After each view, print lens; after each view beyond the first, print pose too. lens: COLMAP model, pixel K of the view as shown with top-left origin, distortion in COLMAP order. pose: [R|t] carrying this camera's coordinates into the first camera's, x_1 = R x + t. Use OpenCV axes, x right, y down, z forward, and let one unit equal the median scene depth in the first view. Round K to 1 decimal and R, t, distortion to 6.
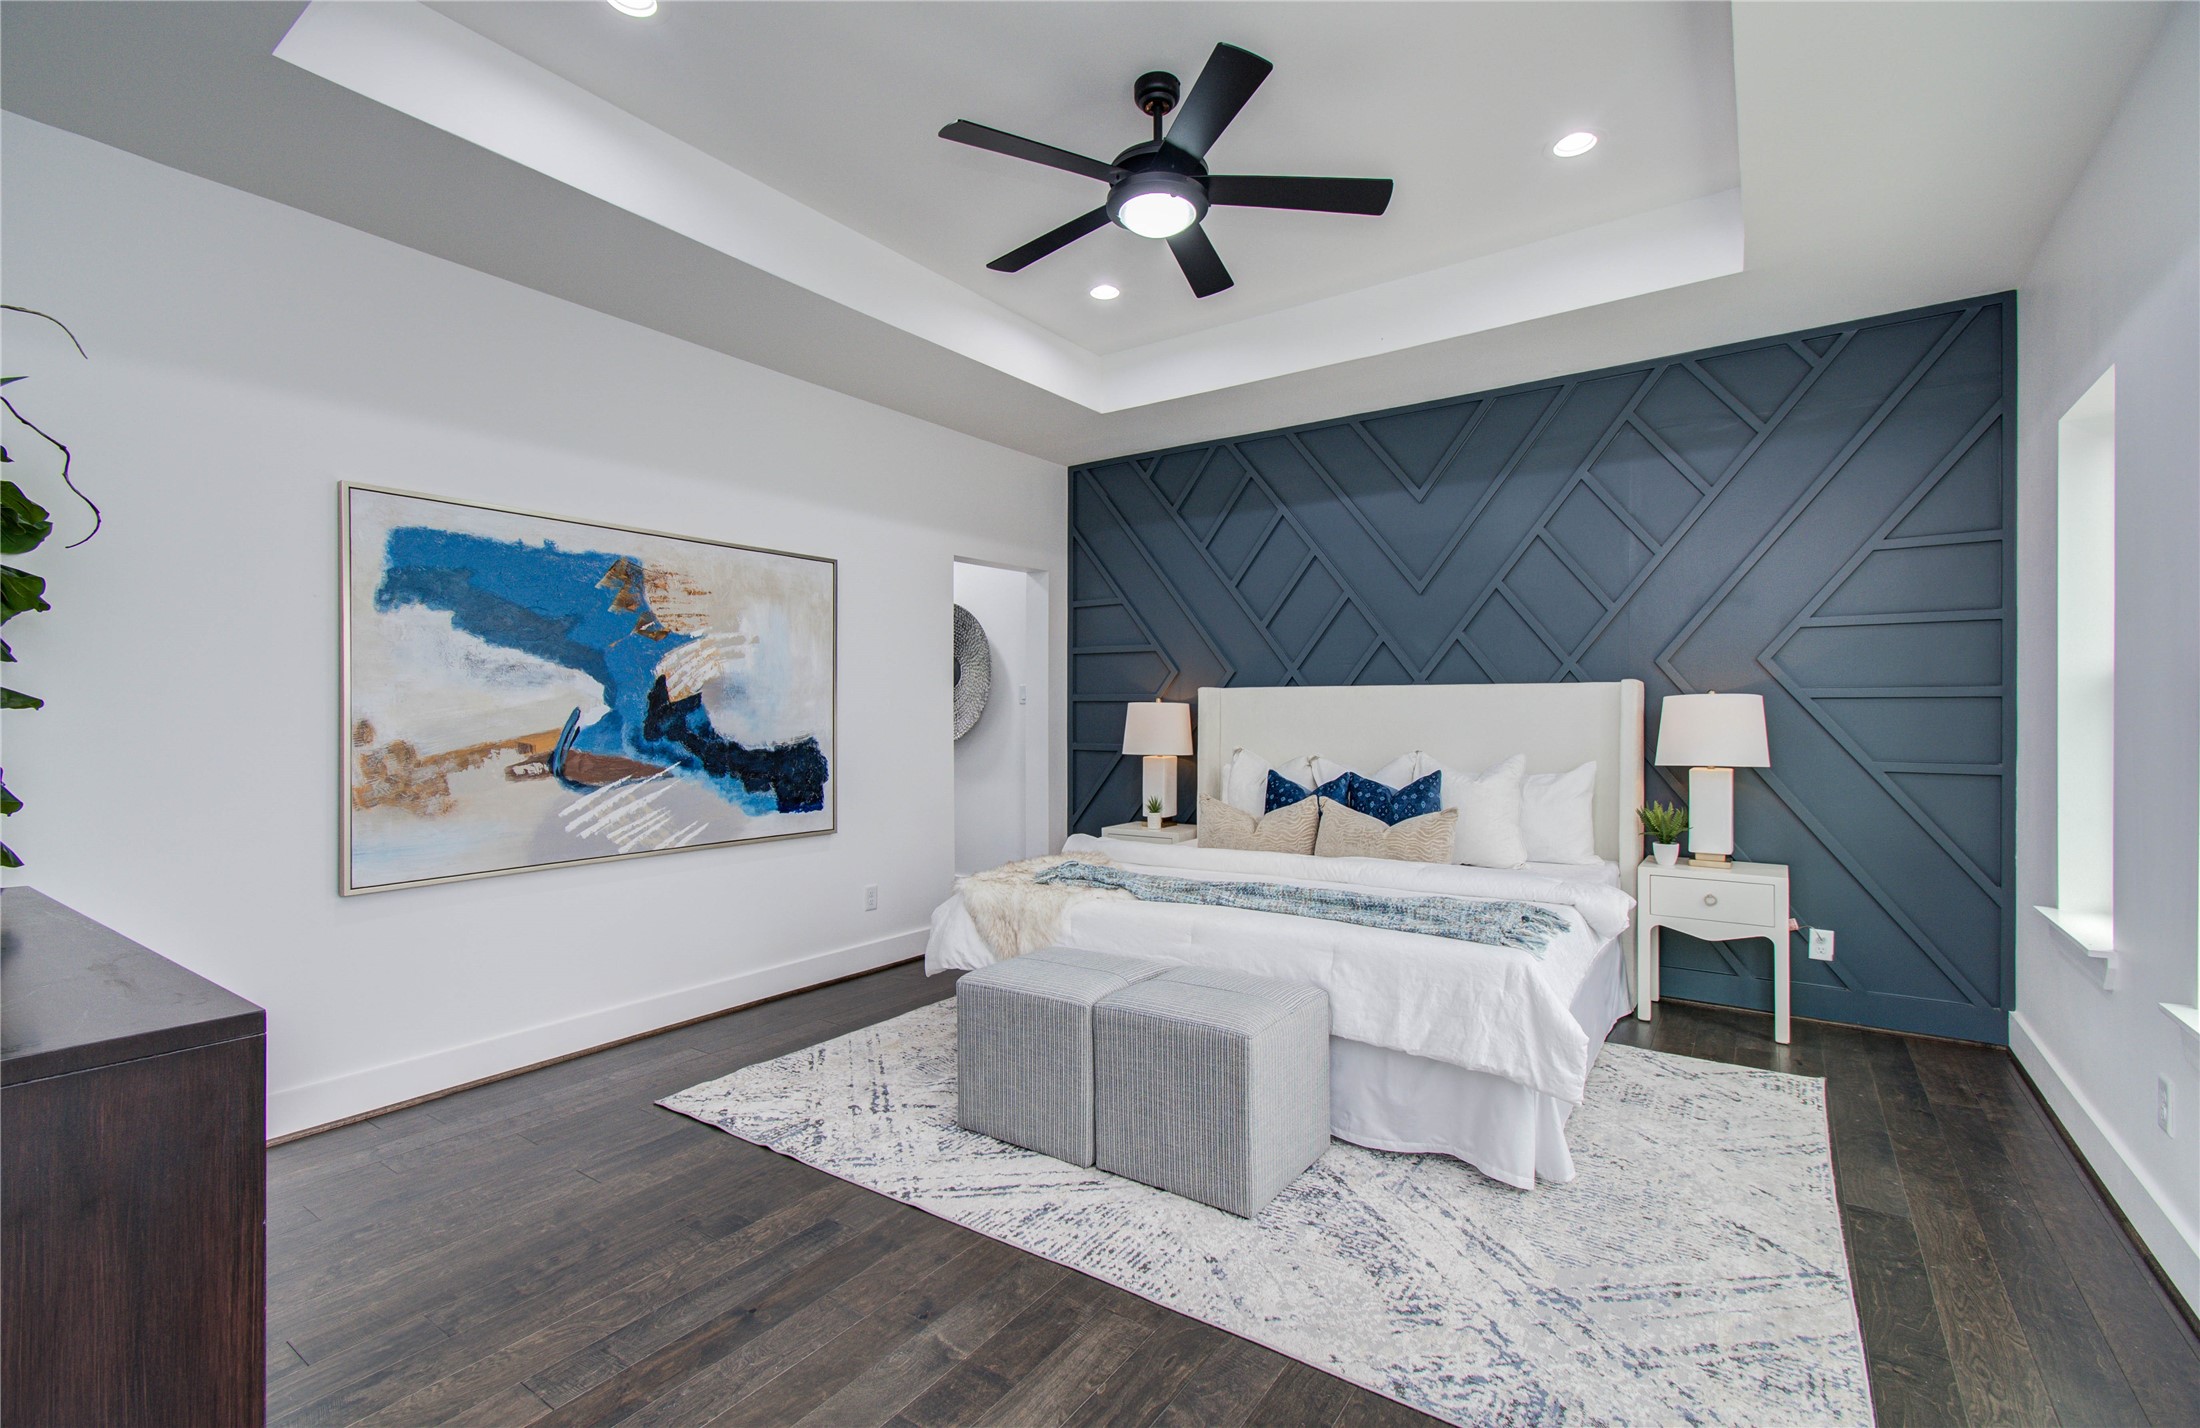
lens RADIAL K [[956.5, 0, 1095.5], [0, 956.5, 712.0], [0, 0, 1]] dist [-0.026040, 0.000687]
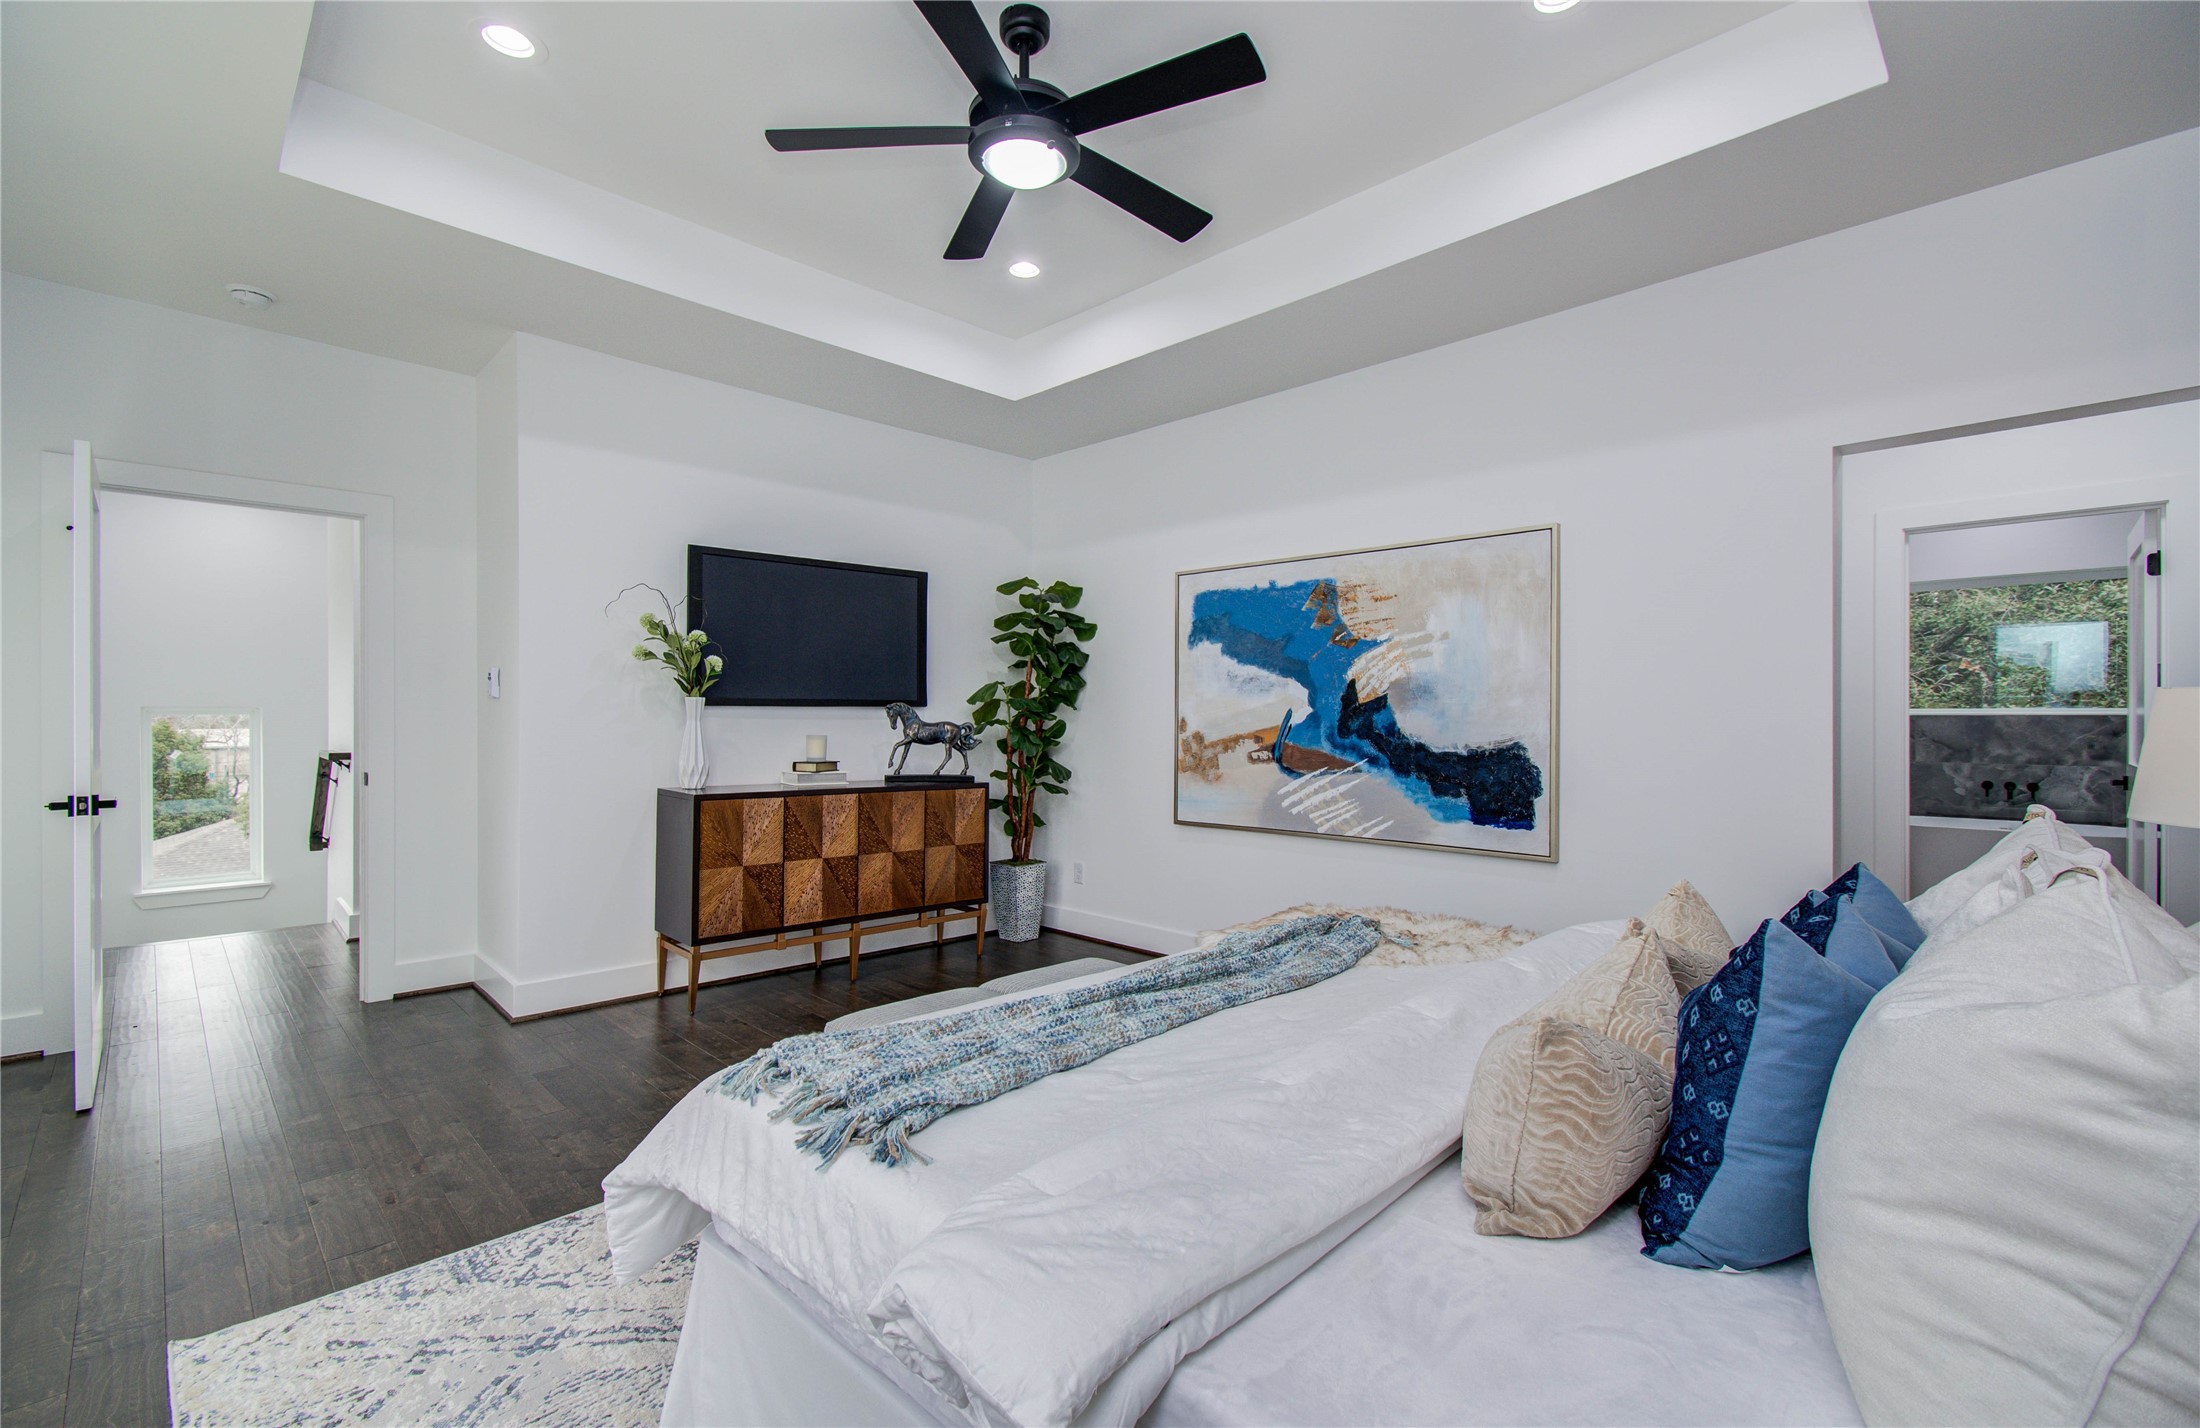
lens RADIAL K [[956.5, 0, 1095.5], [0, 956.5, 712.0], [0, 0, 1]] dist [-0.026040, 0.000687]
pose [[-0.153167, -0.001389, -0.988199, 0.698617], [-0.000099, 0.999999, -0.001390, 0.001128], [0.988200, -0.000115, -0.153167, 0.890265]]
